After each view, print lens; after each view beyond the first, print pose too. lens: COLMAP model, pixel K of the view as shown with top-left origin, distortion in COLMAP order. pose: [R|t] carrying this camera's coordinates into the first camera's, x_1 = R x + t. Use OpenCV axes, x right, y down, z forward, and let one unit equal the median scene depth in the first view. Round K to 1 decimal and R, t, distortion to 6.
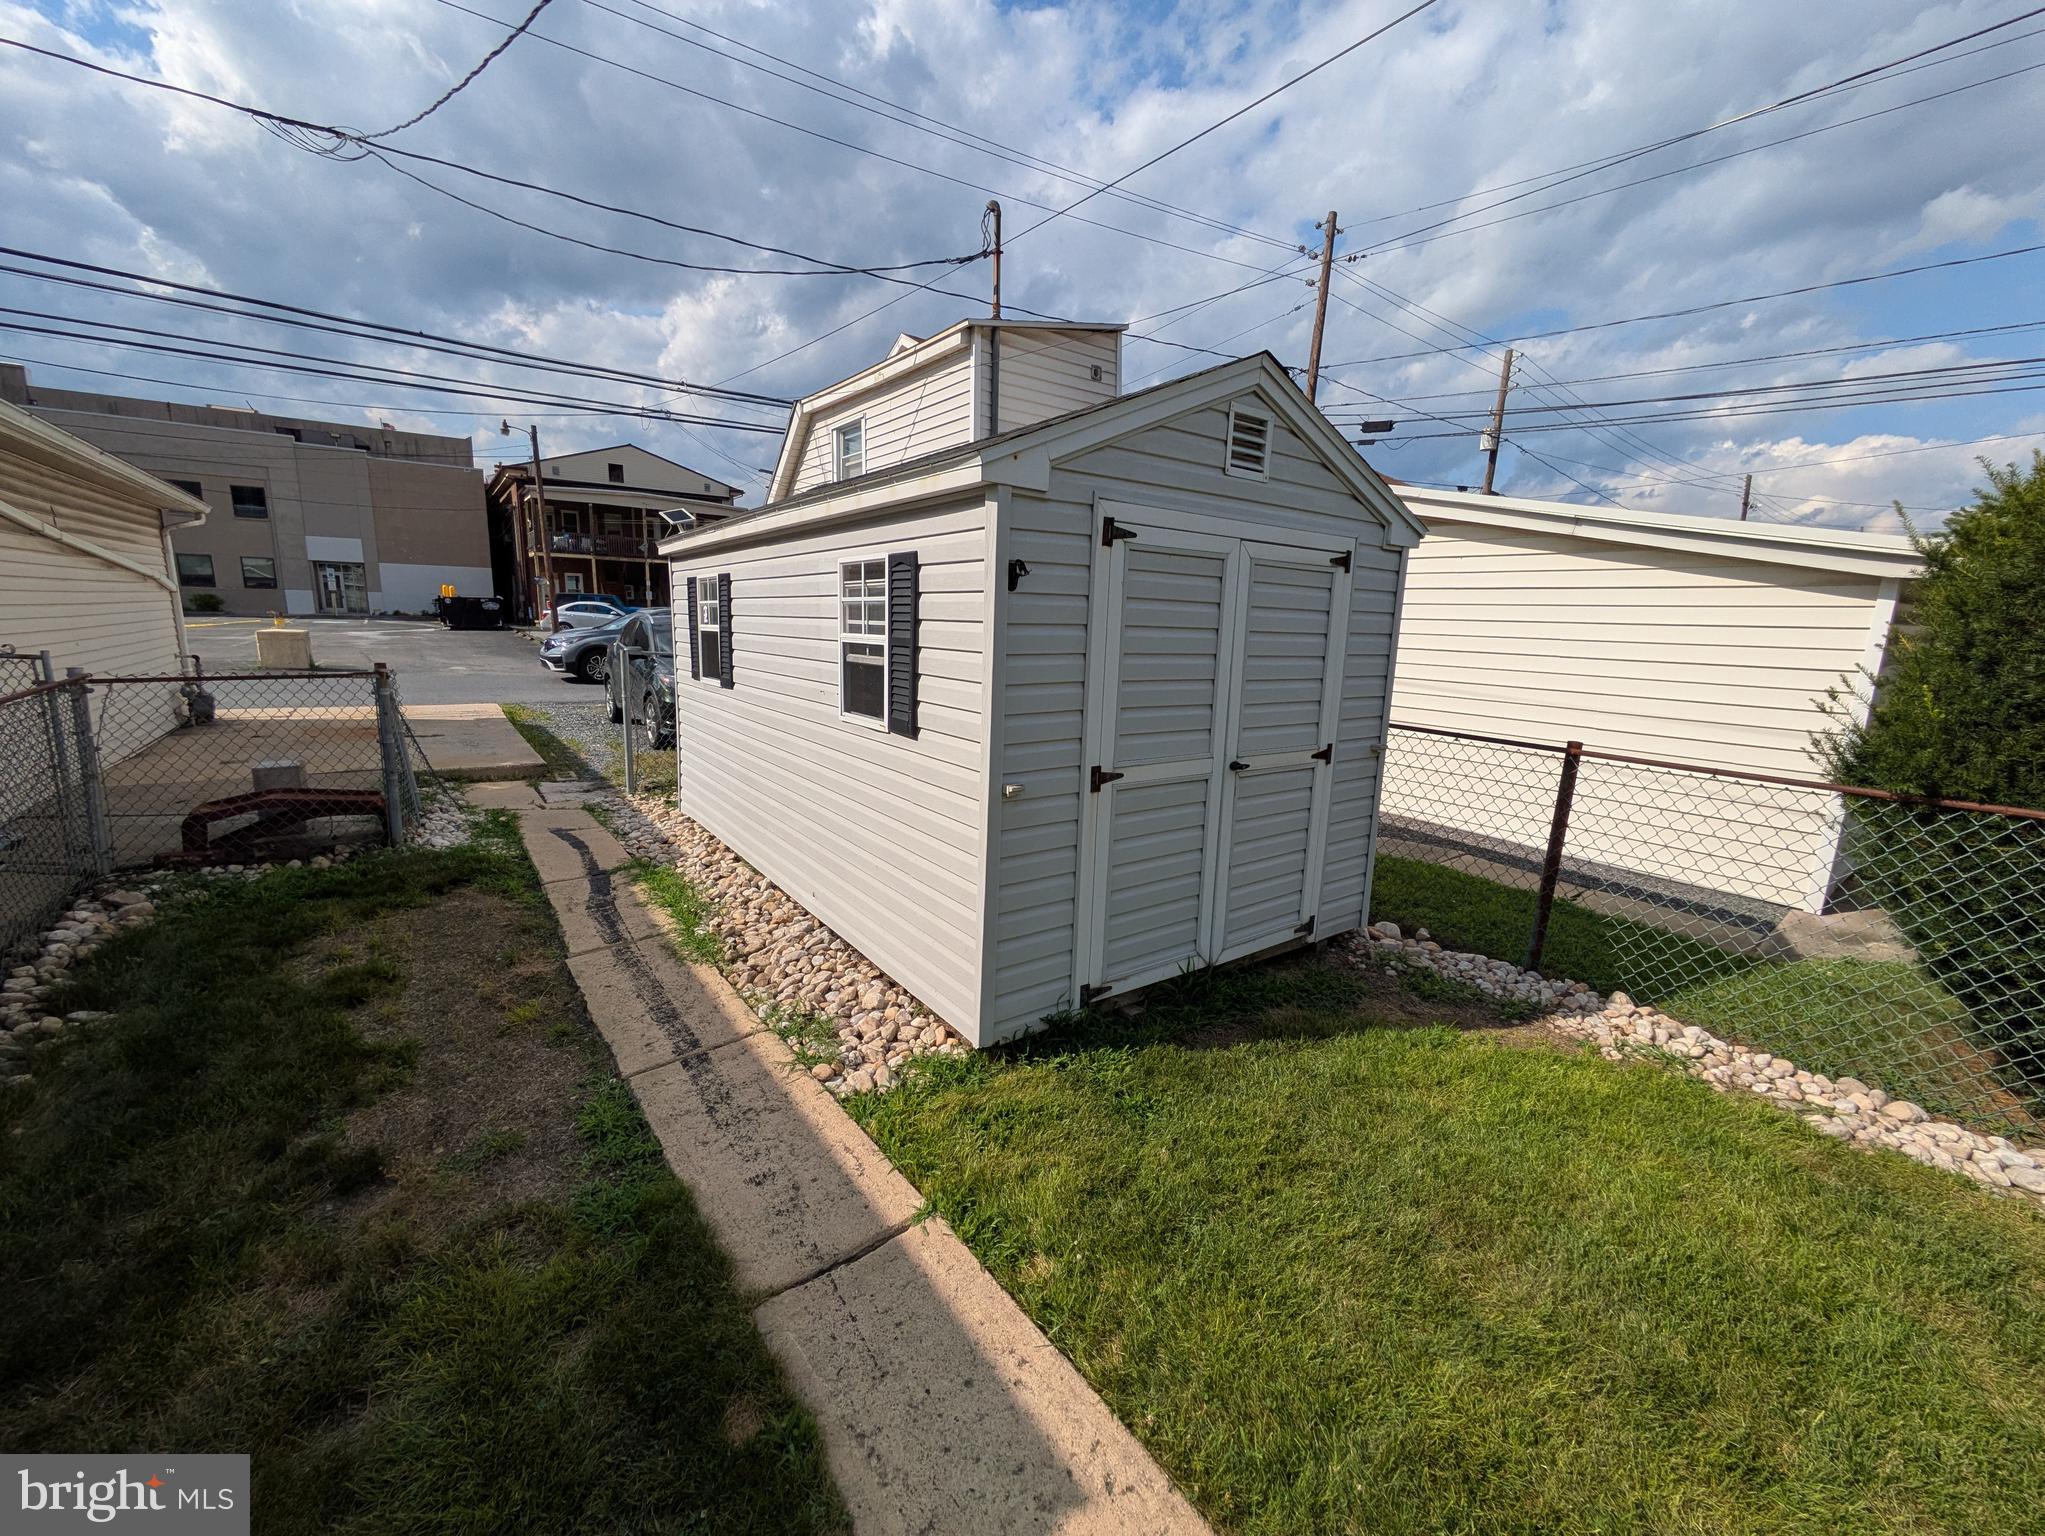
lens RADIAL K [[815.2, 0, 1022.5], [0, 815.2, 768.0], [0, 0, 1]] dist [0.000272, 0.000229]
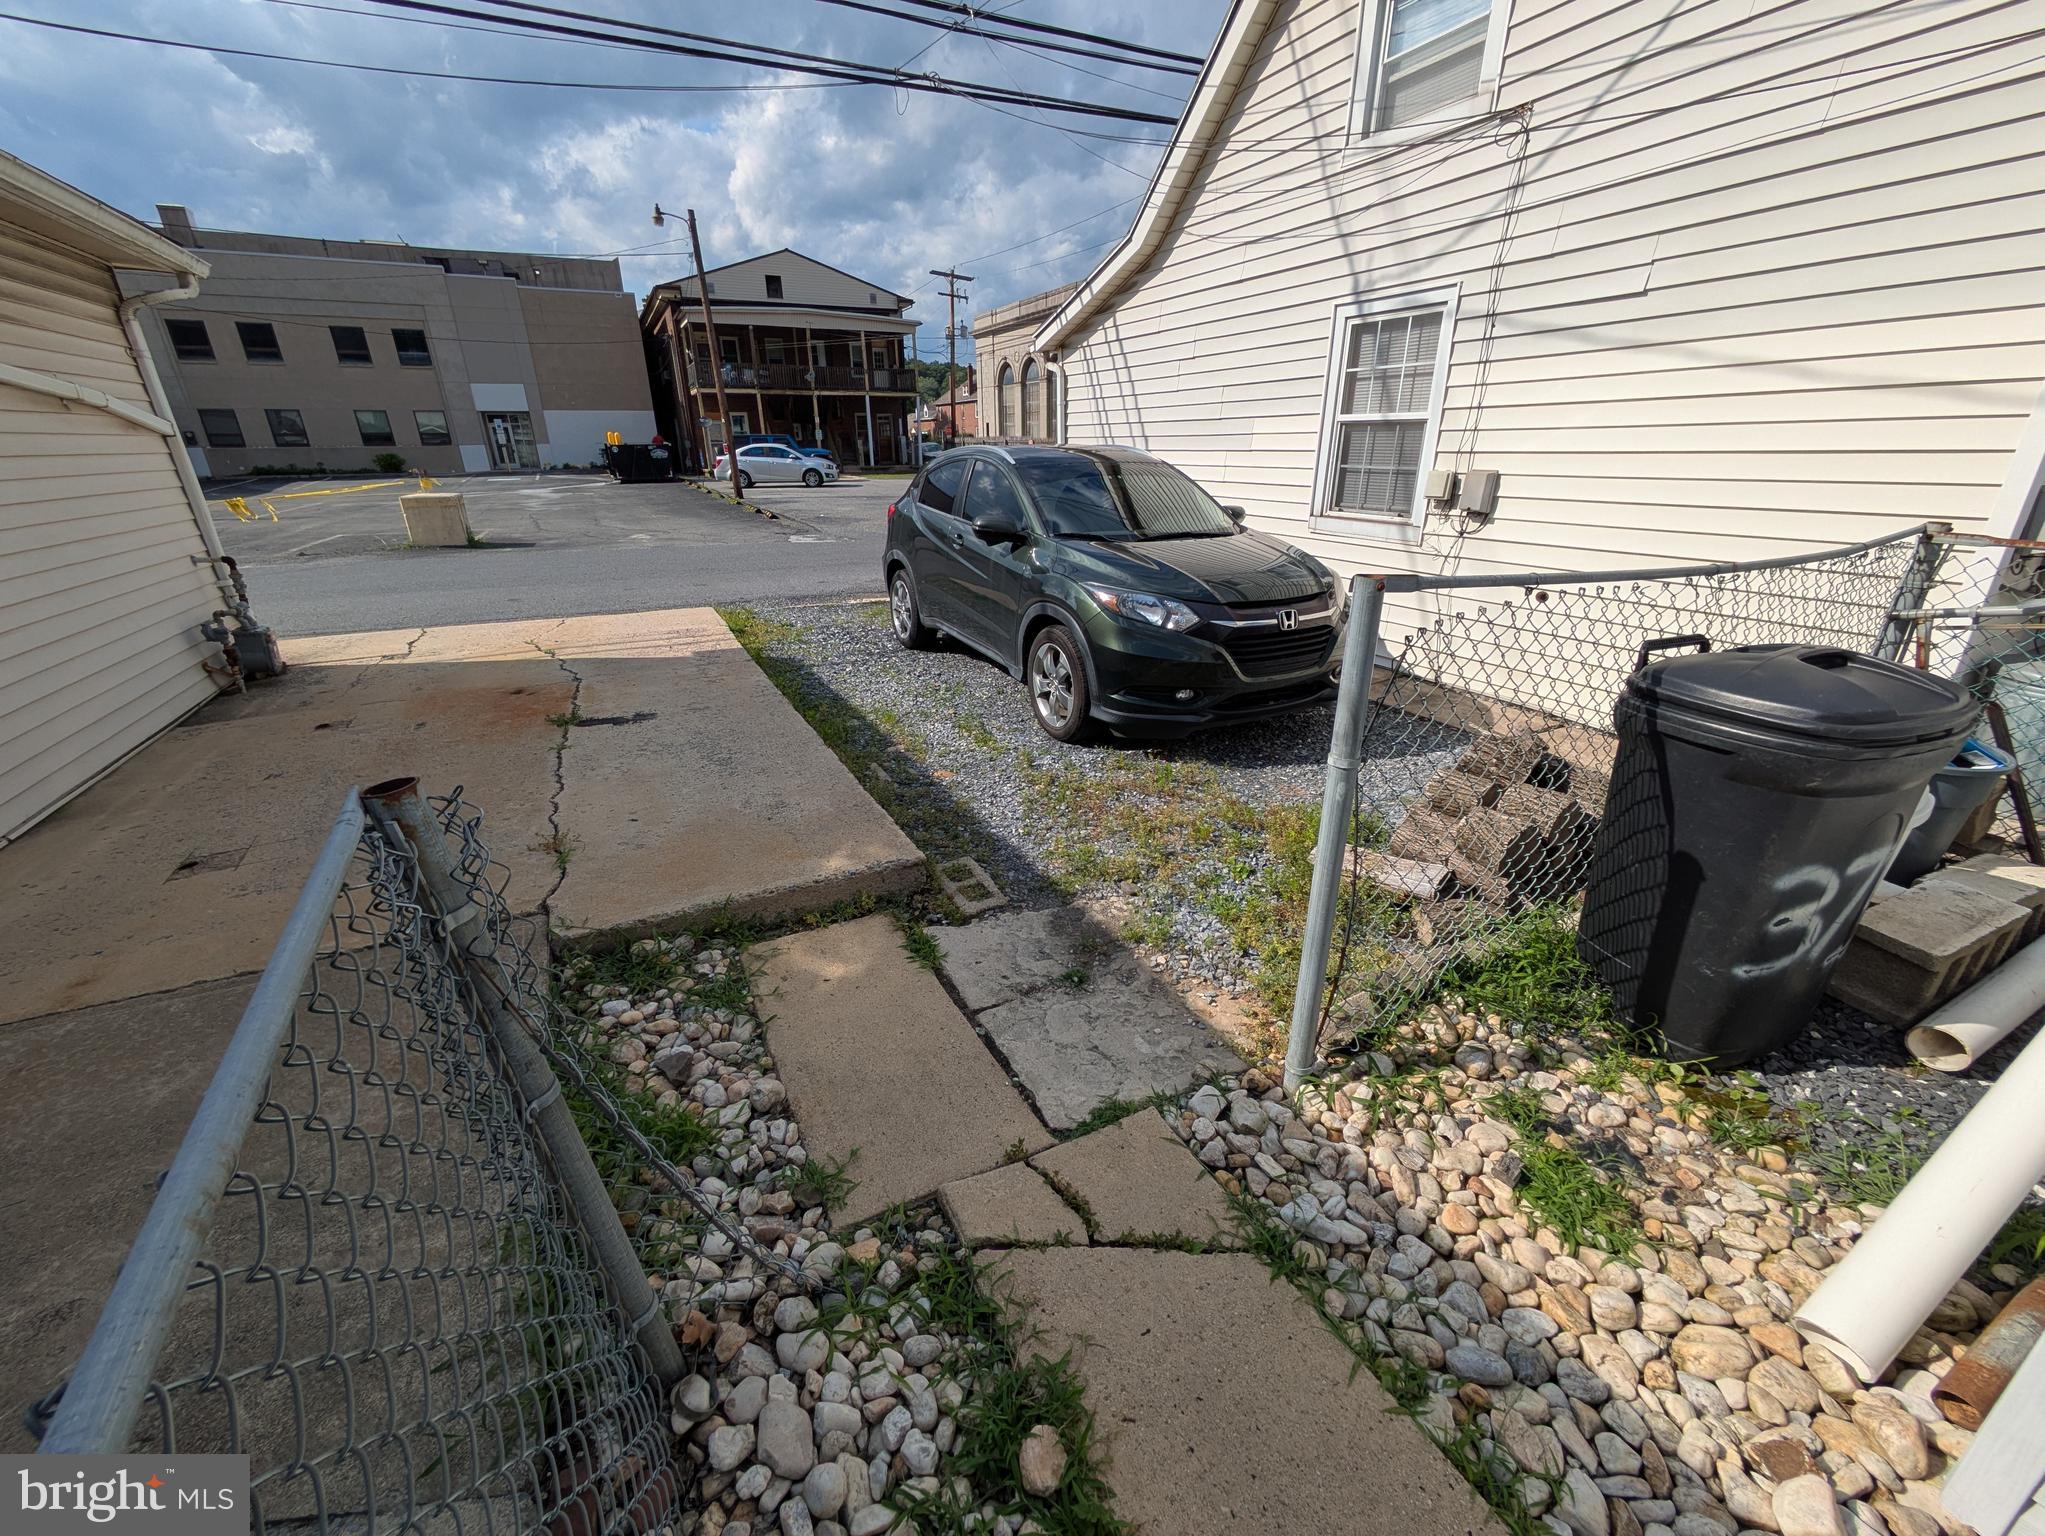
lens RADIAL K [[815.2, 0, 1022.5], [0, 815.2, 768.0], [0, 0, 1]] dist [0.000272, 0.000229]
pose [[0.985545, 0.022438, -0.167920, -0.091587], [0.009735, 0.982052, 0.188359, -0.022626], [0.169132, -0.187271, 0.967638, 0.124630]]
